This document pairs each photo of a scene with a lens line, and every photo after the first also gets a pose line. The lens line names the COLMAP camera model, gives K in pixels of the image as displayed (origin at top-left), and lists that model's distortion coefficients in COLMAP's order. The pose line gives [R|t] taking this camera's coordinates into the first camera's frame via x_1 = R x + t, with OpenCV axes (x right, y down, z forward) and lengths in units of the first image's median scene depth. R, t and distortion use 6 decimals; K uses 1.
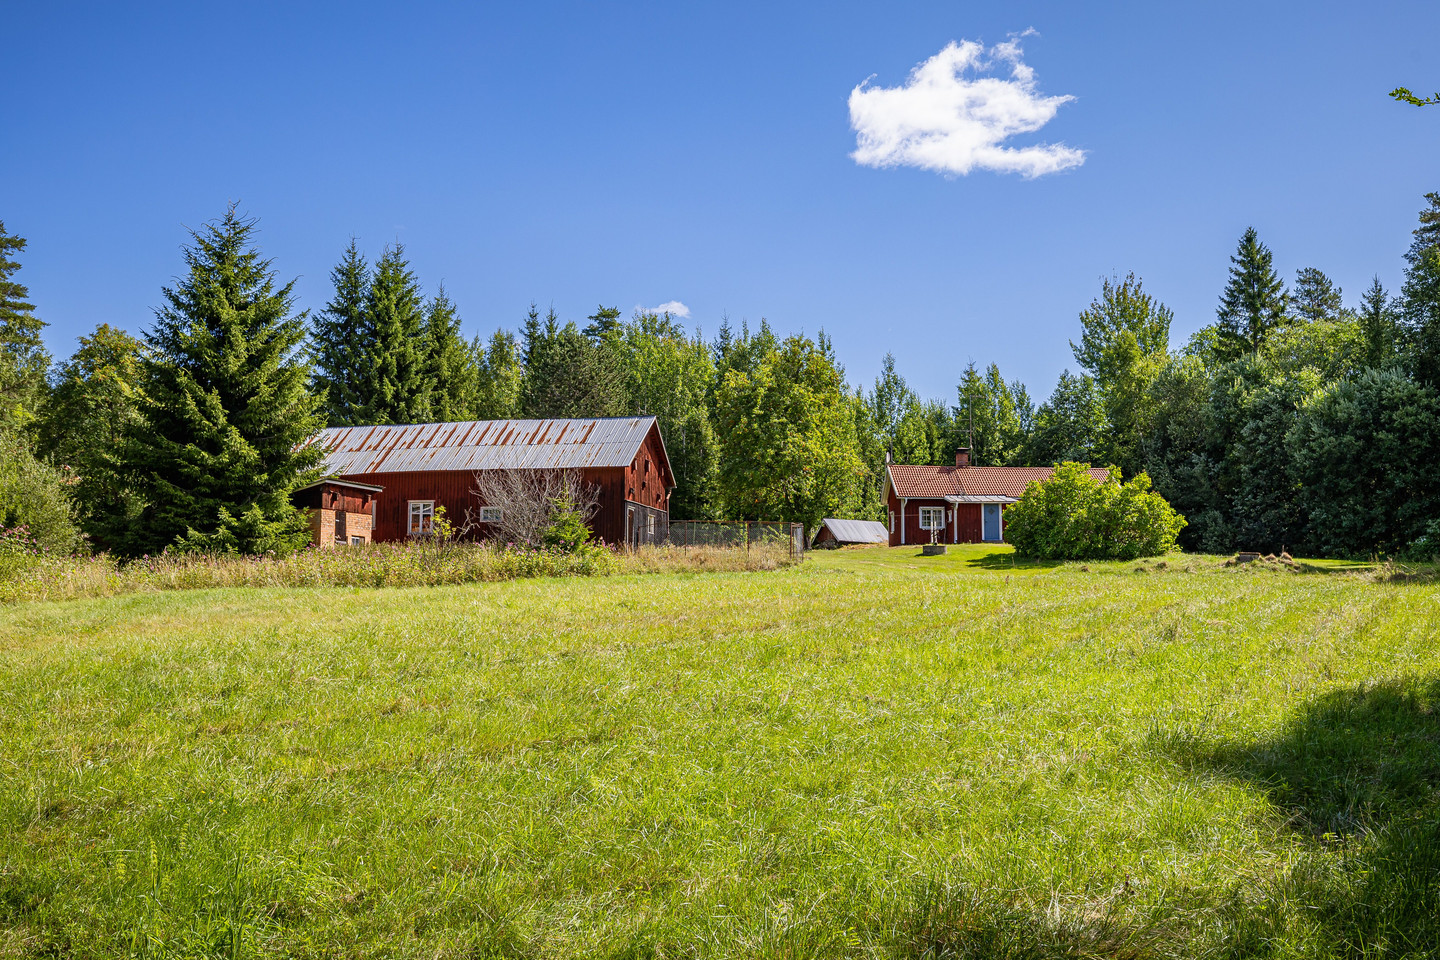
lens RADIAL K [[1448.4, 0, 720.0], [0, 1448.4, 480.0], [0, 0, 1]] dist [0.002534, 0.001123]
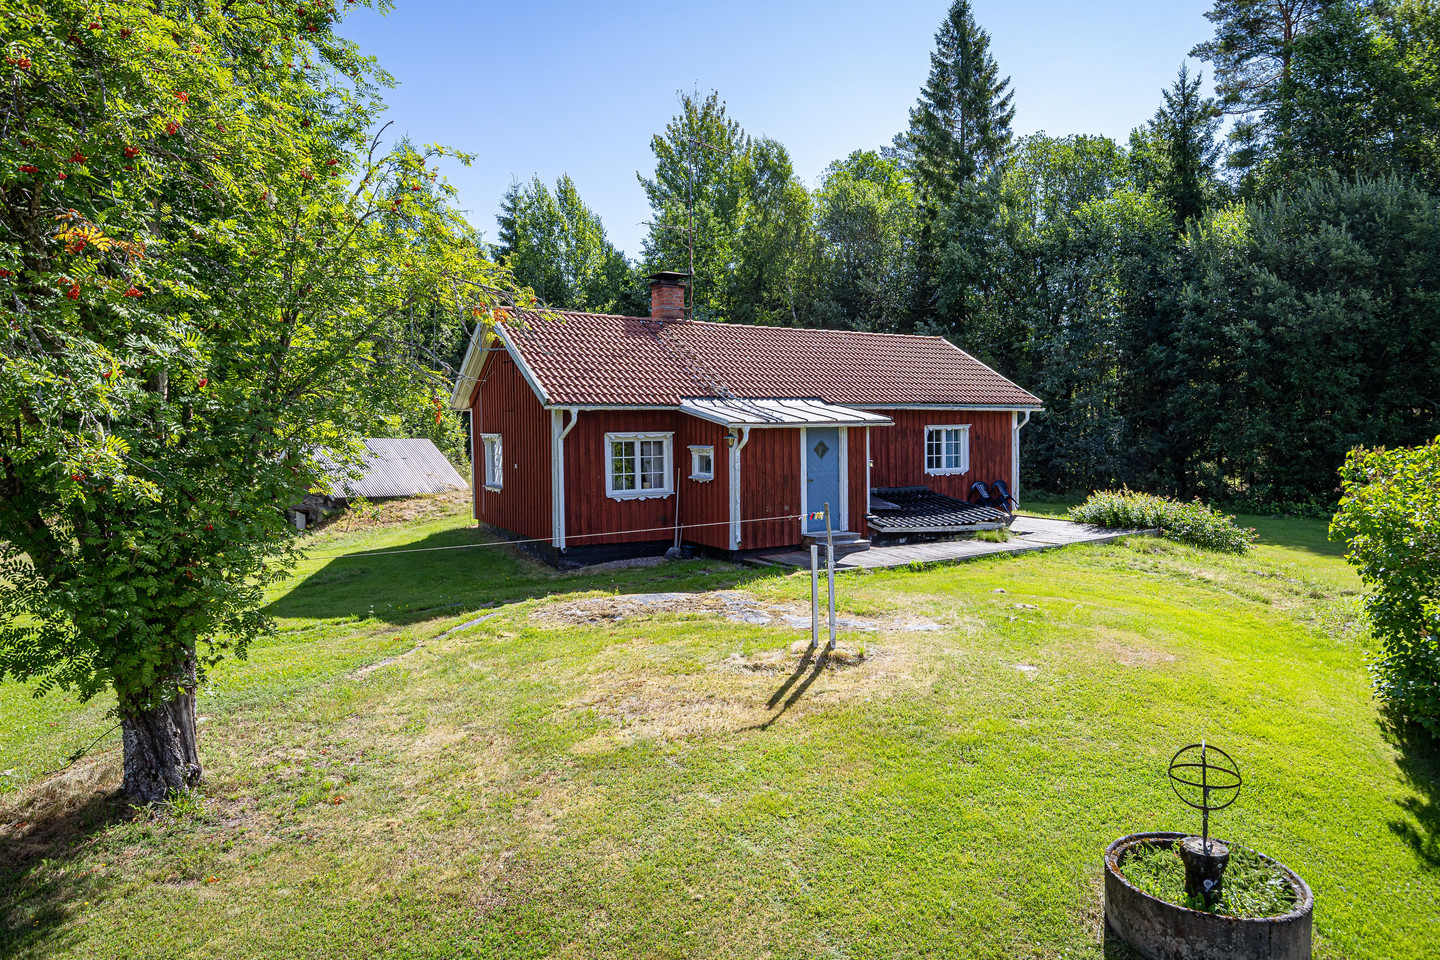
lens RADIAL K [[897.9, 0, 720.0], [0, 897.9, 480.0], [0, 0, 1]] dist [0.000022, 0.000407]
pose [[0.874409, -0.043627, 0.483225, 0.059460], [-0.026183, 0.990255, 0.136782, -0.000113], [-0.484483, -0.132256, 0.864745, 0.804175]]
